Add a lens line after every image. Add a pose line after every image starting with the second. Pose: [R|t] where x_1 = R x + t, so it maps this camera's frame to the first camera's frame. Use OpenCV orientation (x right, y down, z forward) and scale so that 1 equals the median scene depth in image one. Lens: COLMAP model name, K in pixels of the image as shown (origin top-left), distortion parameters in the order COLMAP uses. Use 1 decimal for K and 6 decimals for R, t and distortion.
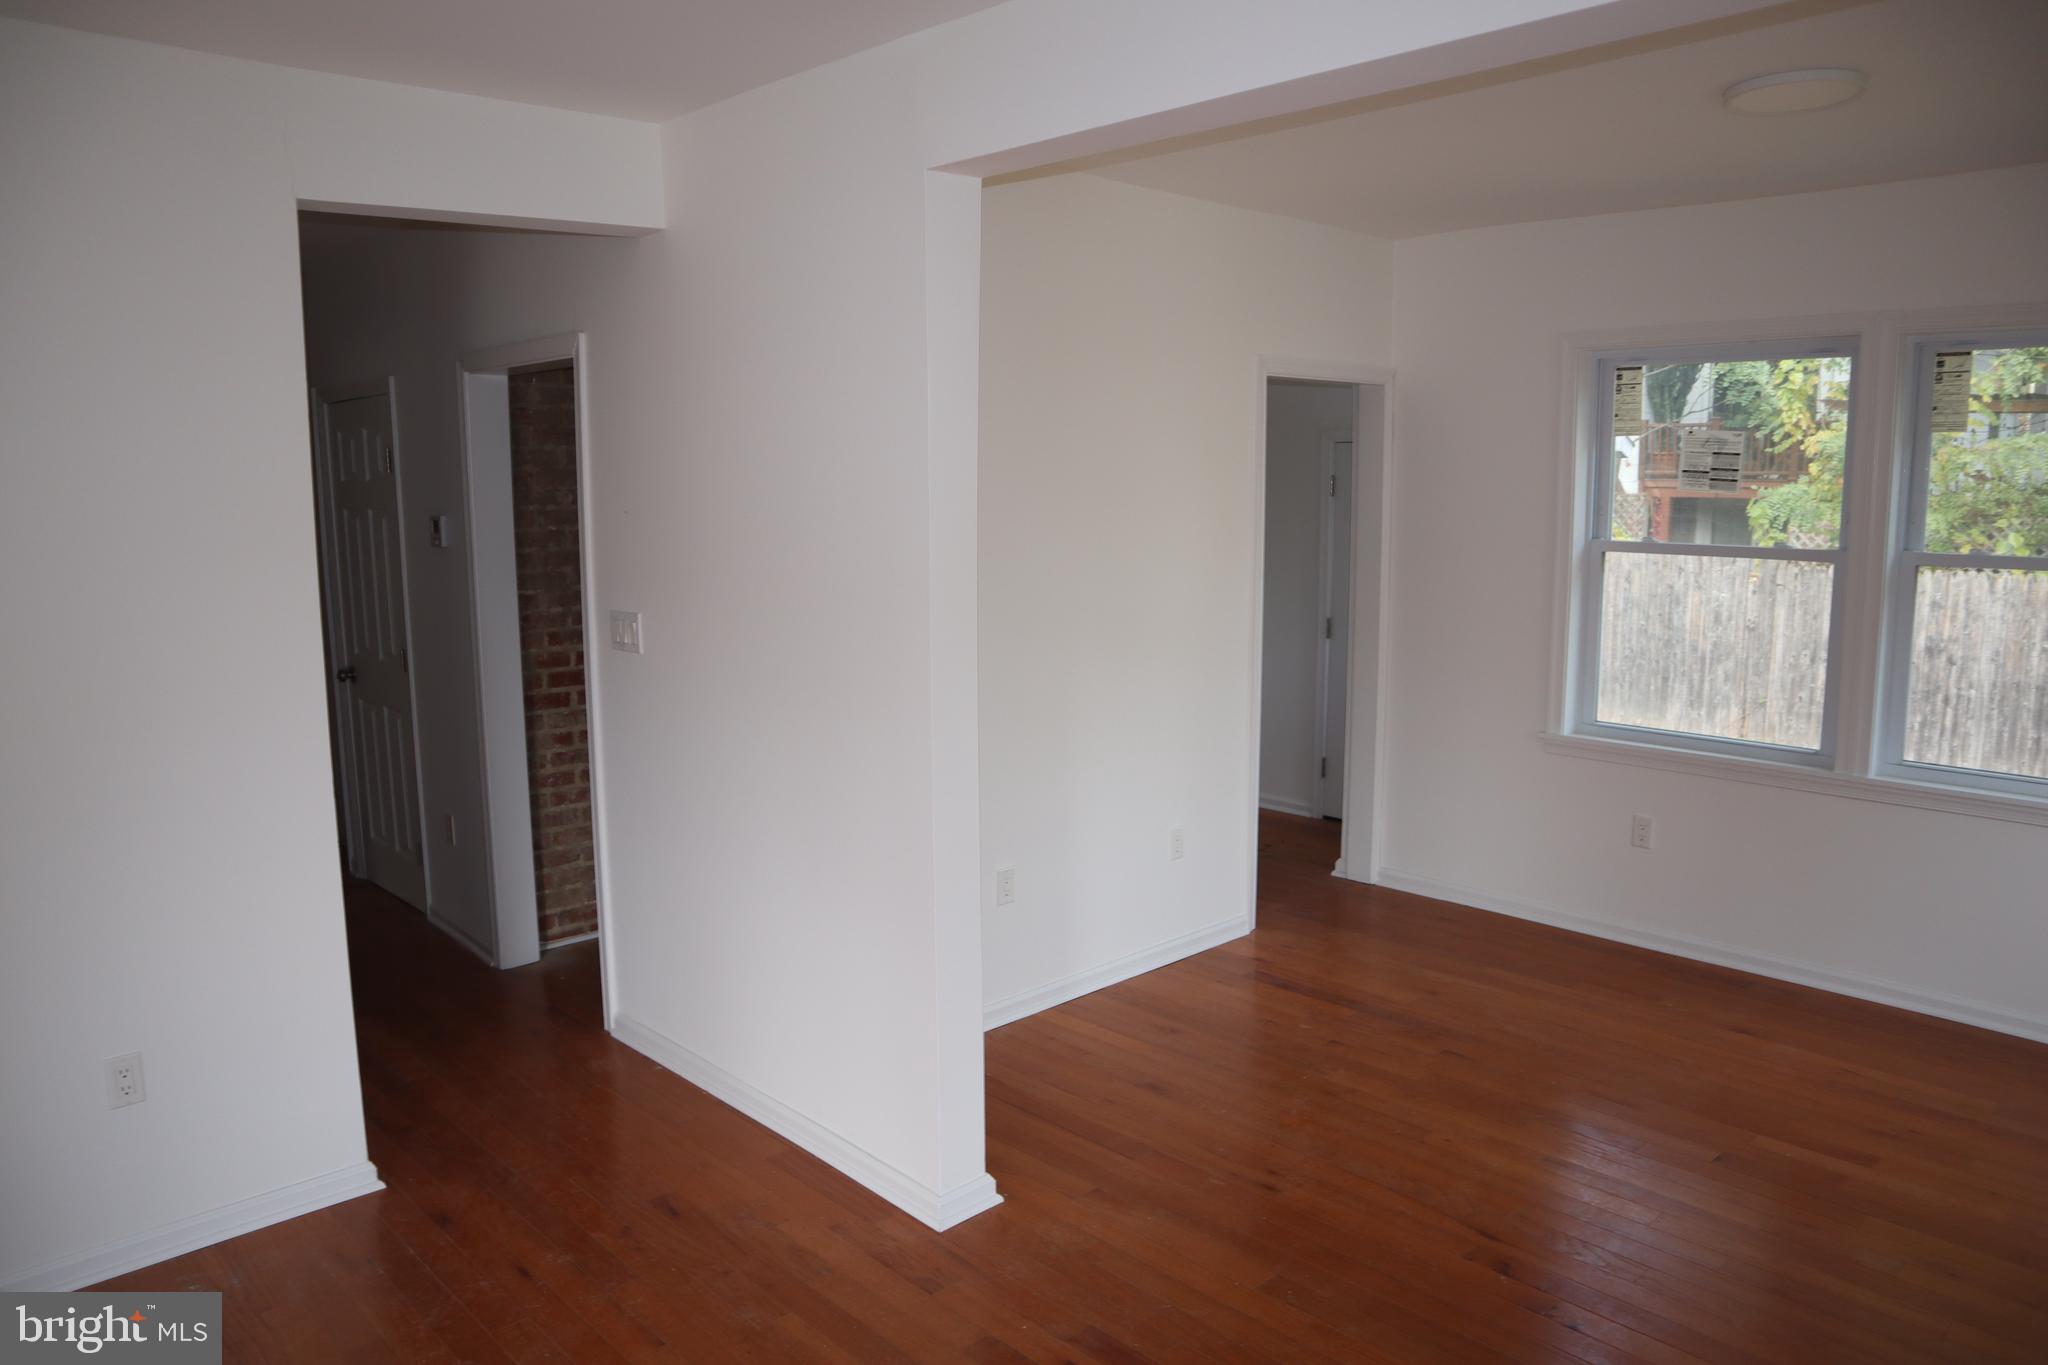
lens RADIAL K [[1445.5, 0, 991.4], [0, 1445.5, 677.7], [0, 0, 1]] dist [-0.115385, 0.050722]
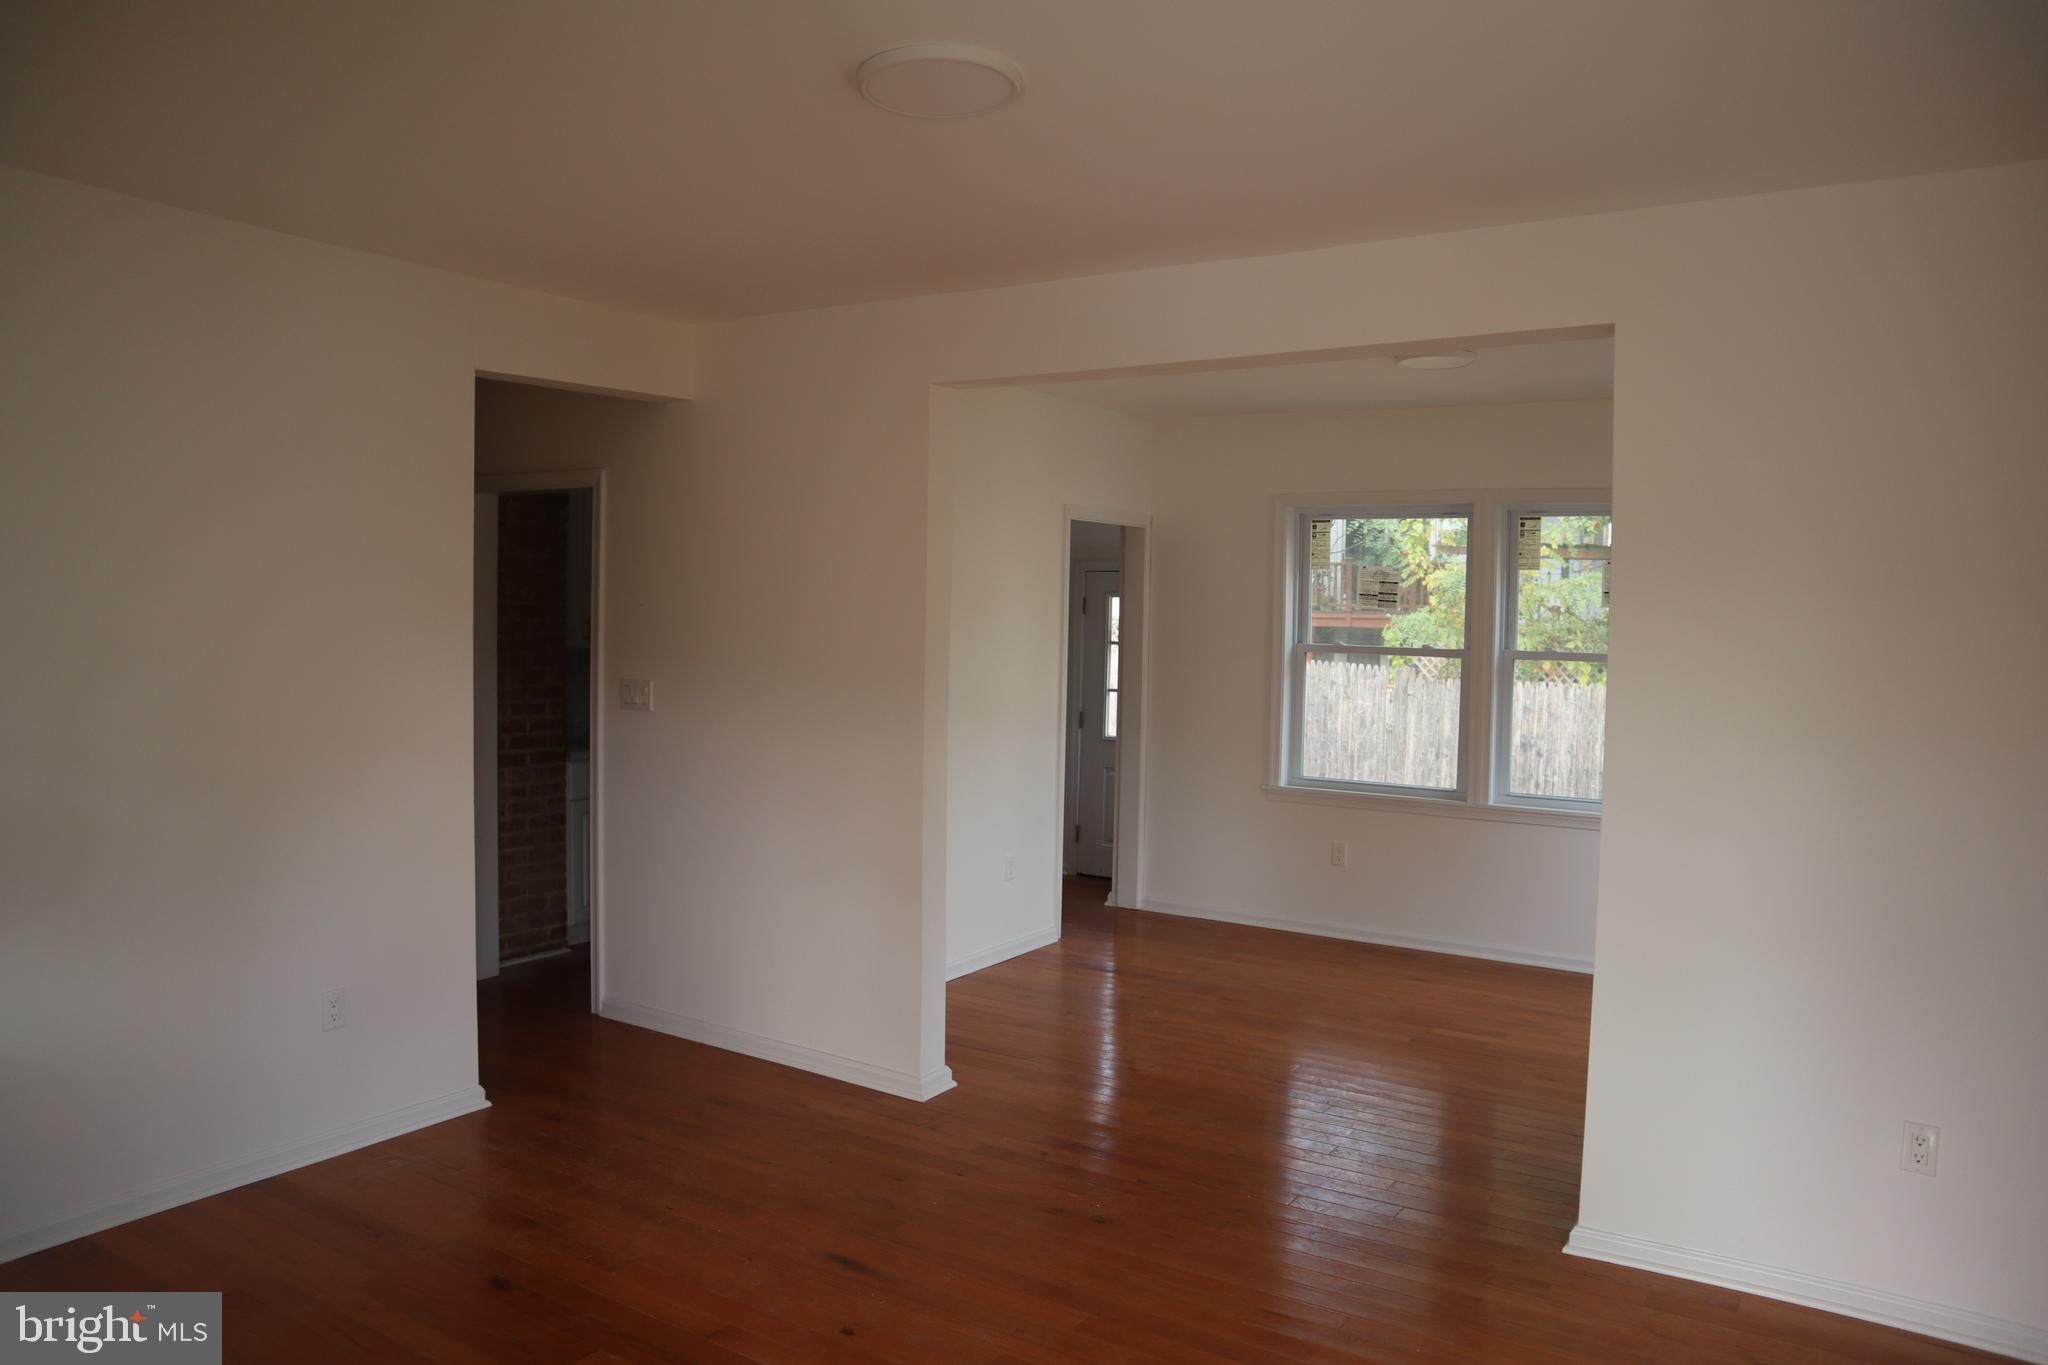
lens RADIAL K [[1413.6, 0, 1022.0], [0, 1413.6, 648.1], [0, 0, 1]] dist [-0.156441, 0.001204]
pose [[0.969239, 0.015585, 0.245629, -0.072534], [0.010870, 0.994309, -0.105983, 0.020853], [-0.245883, 0.105393, 0.963553, -0.106123]]
